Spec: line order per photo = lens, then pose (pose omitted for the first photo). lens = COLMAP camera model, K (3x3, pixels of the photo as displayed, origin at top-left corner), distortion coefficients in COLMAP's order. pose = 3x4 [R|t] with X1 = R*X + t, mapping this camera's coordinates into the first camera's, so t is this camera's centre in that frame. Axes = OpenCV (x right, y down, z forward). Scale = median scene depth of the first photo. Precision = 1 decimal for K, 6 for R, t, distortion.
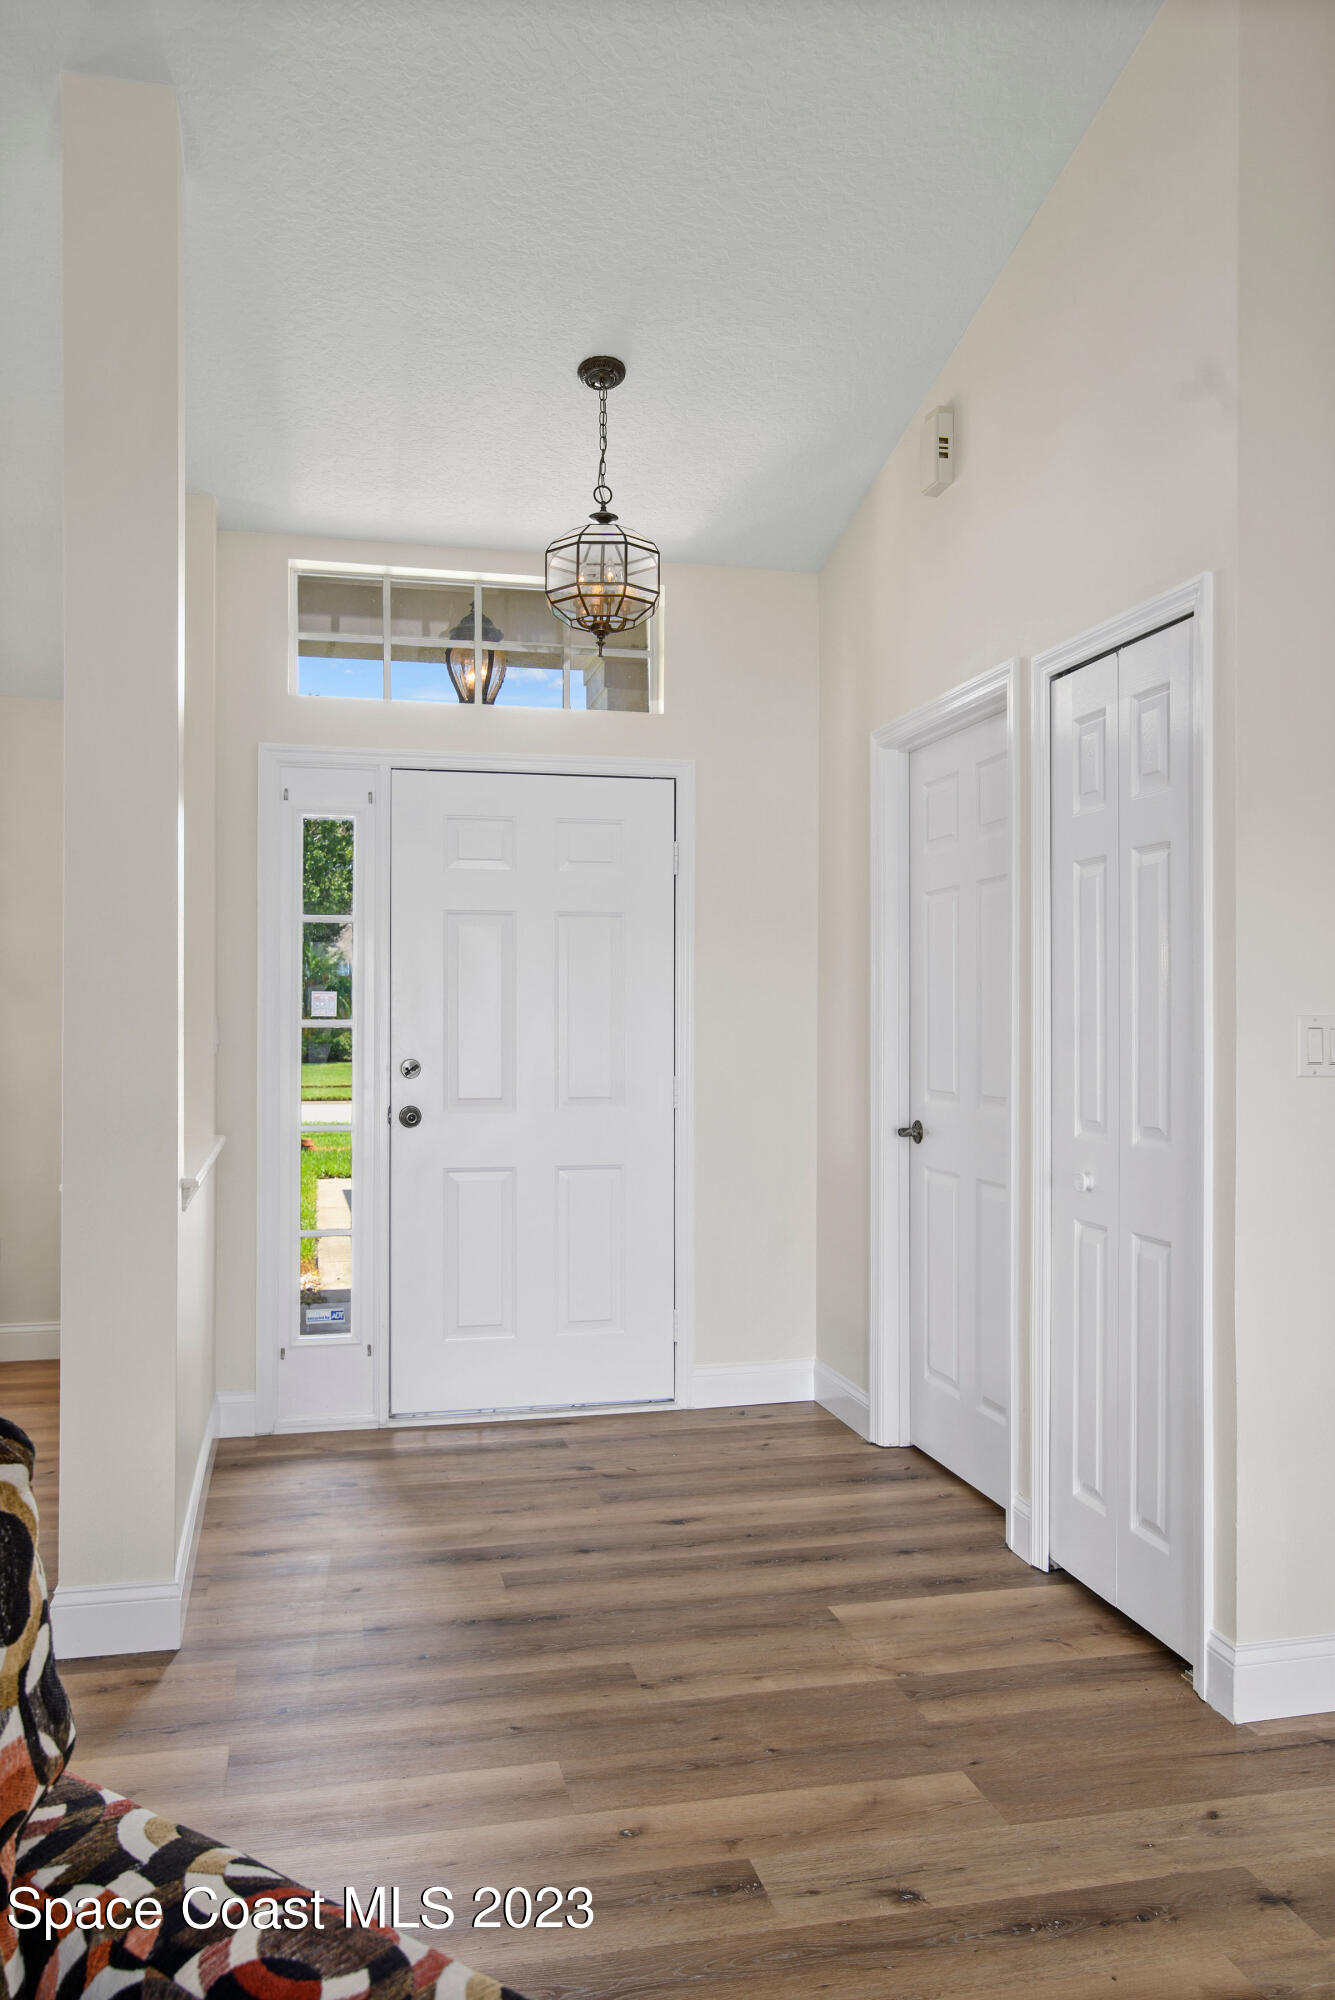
lens RADIAL K [[1531.8, 0, 664.8], [0, 1531.8, 1011.9], [0, 0, 1]] dist [0.016283, 0.008230]
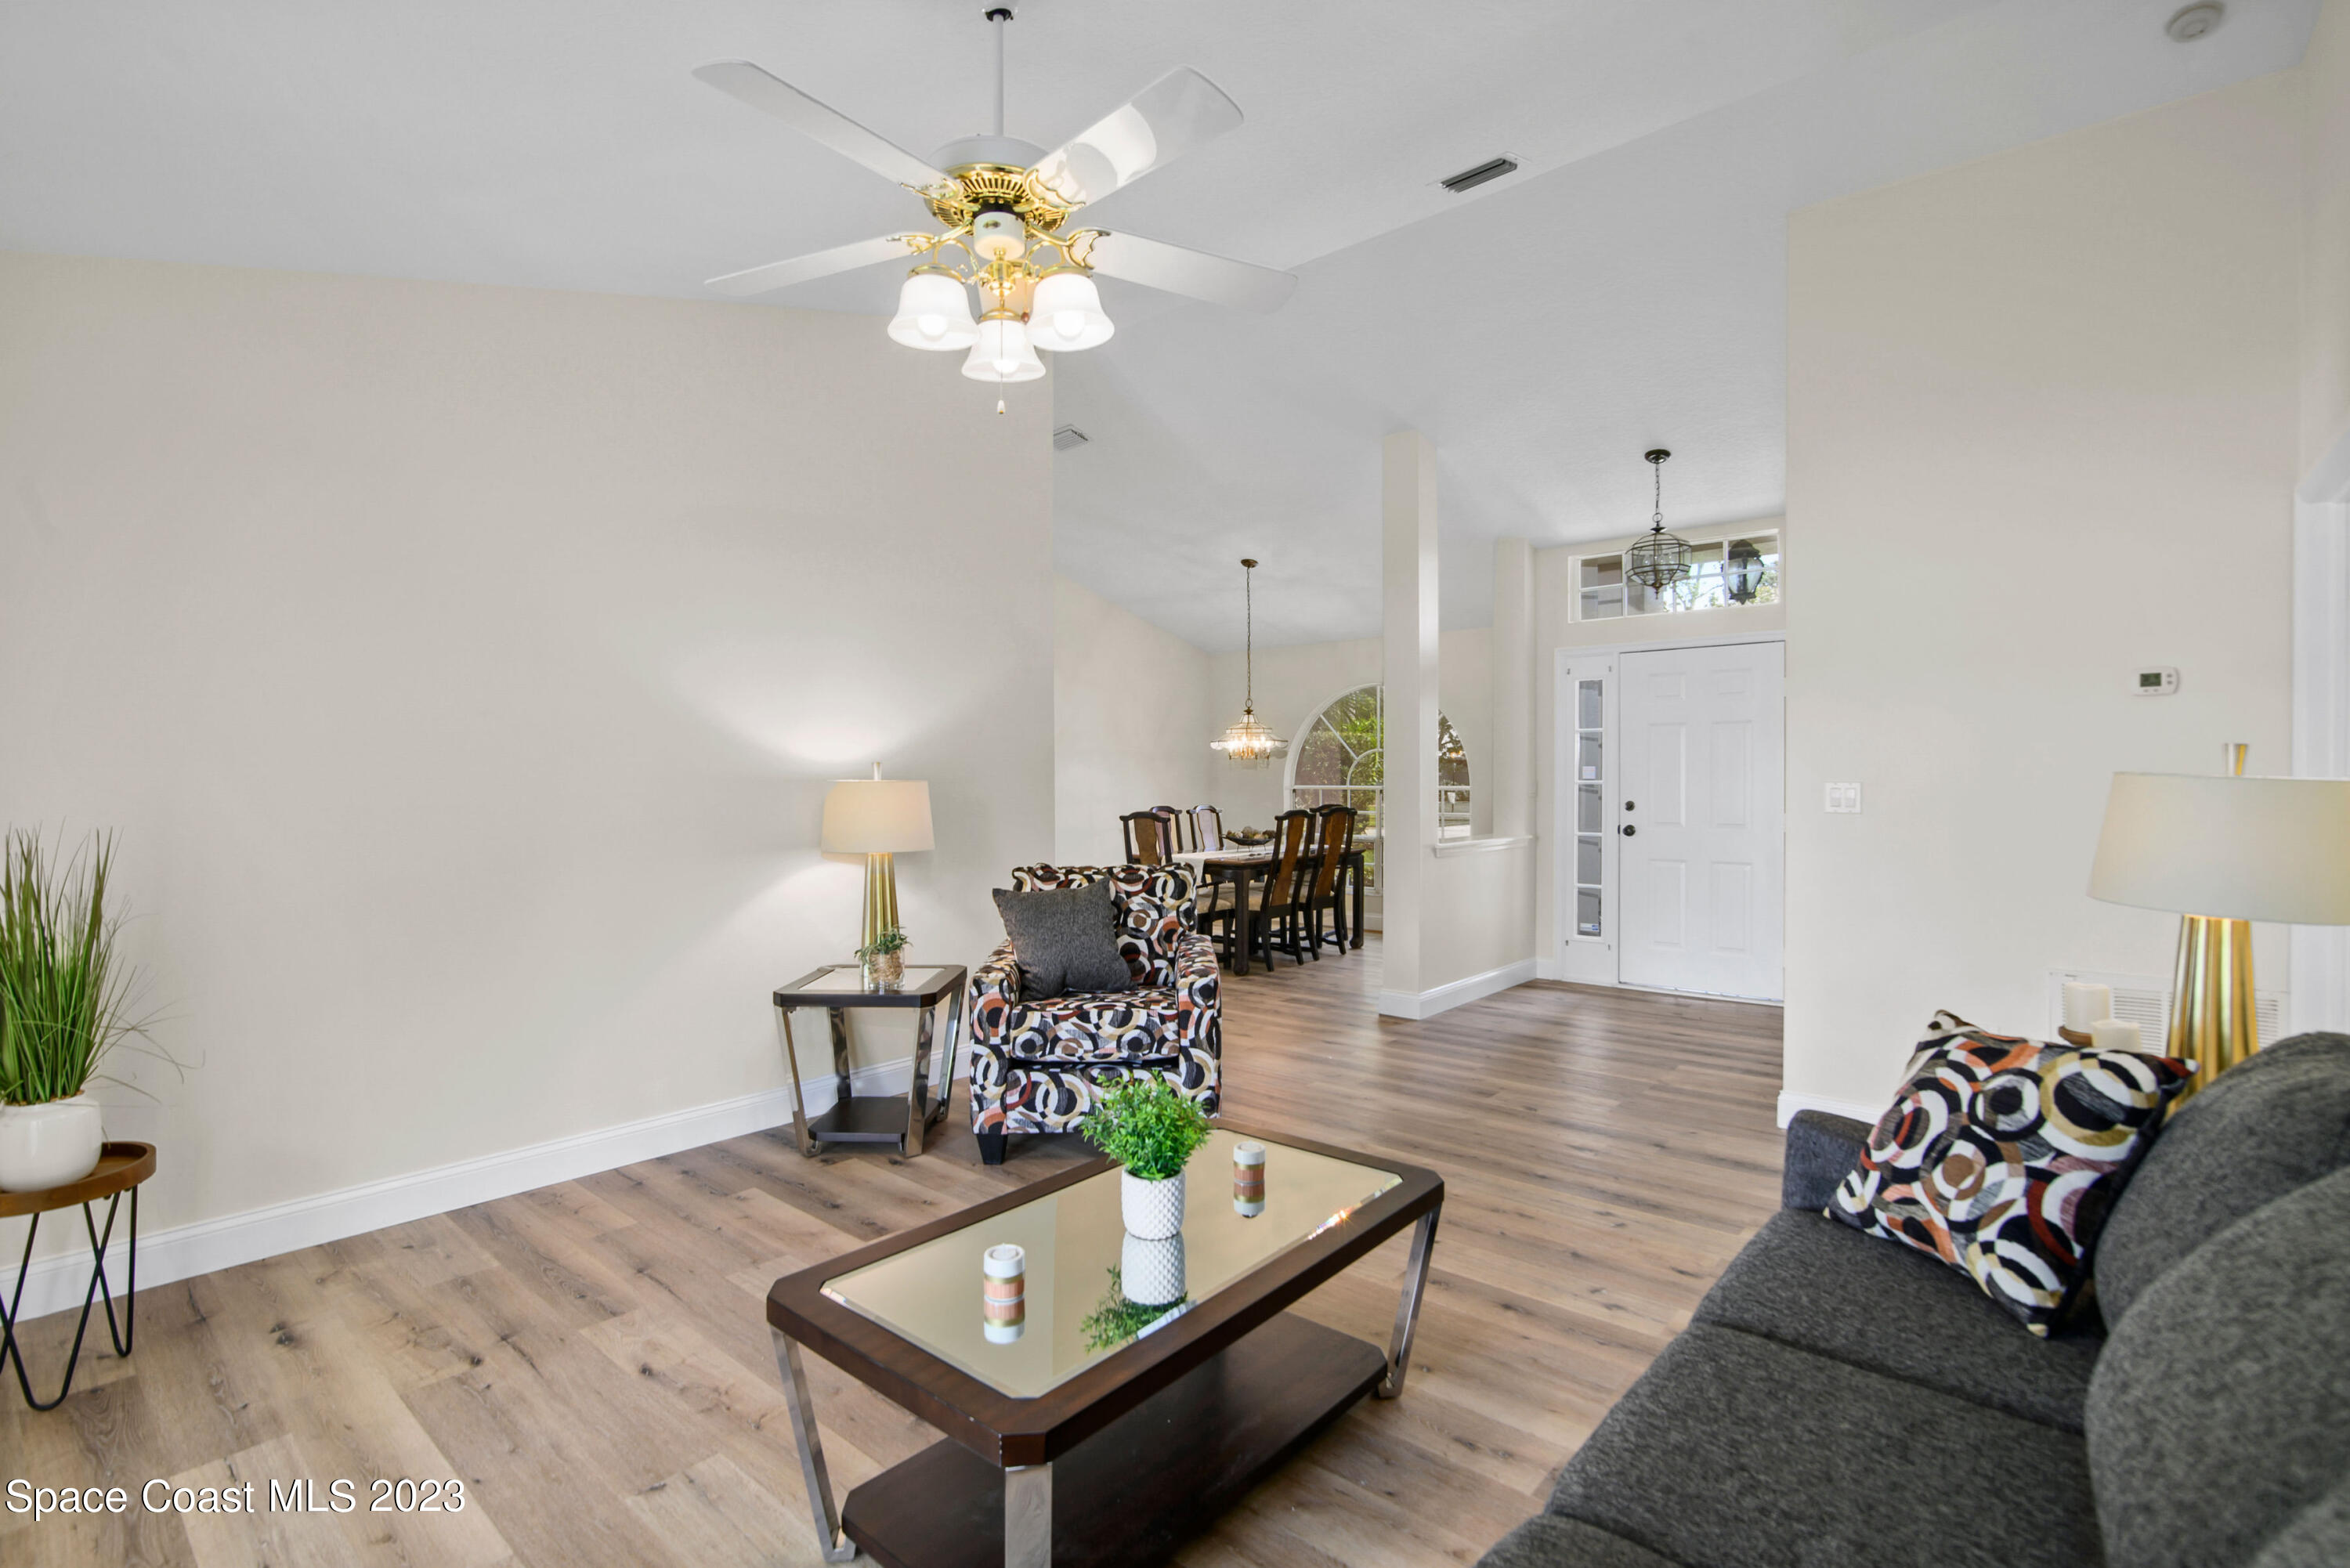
lens RADIAL K [[1079.0, 0, 1182.6], [0, 1079.0, 789.1], [0, 0, 1]] dist [-0.020541, 0.002797]
pose [[0.592369, 0.005336, -0.805649, 0.607745], [0.003877, 0.999948, 0.009473, 0.000350], [0.805658, -0.008735, 0.592317, -0.272495]]
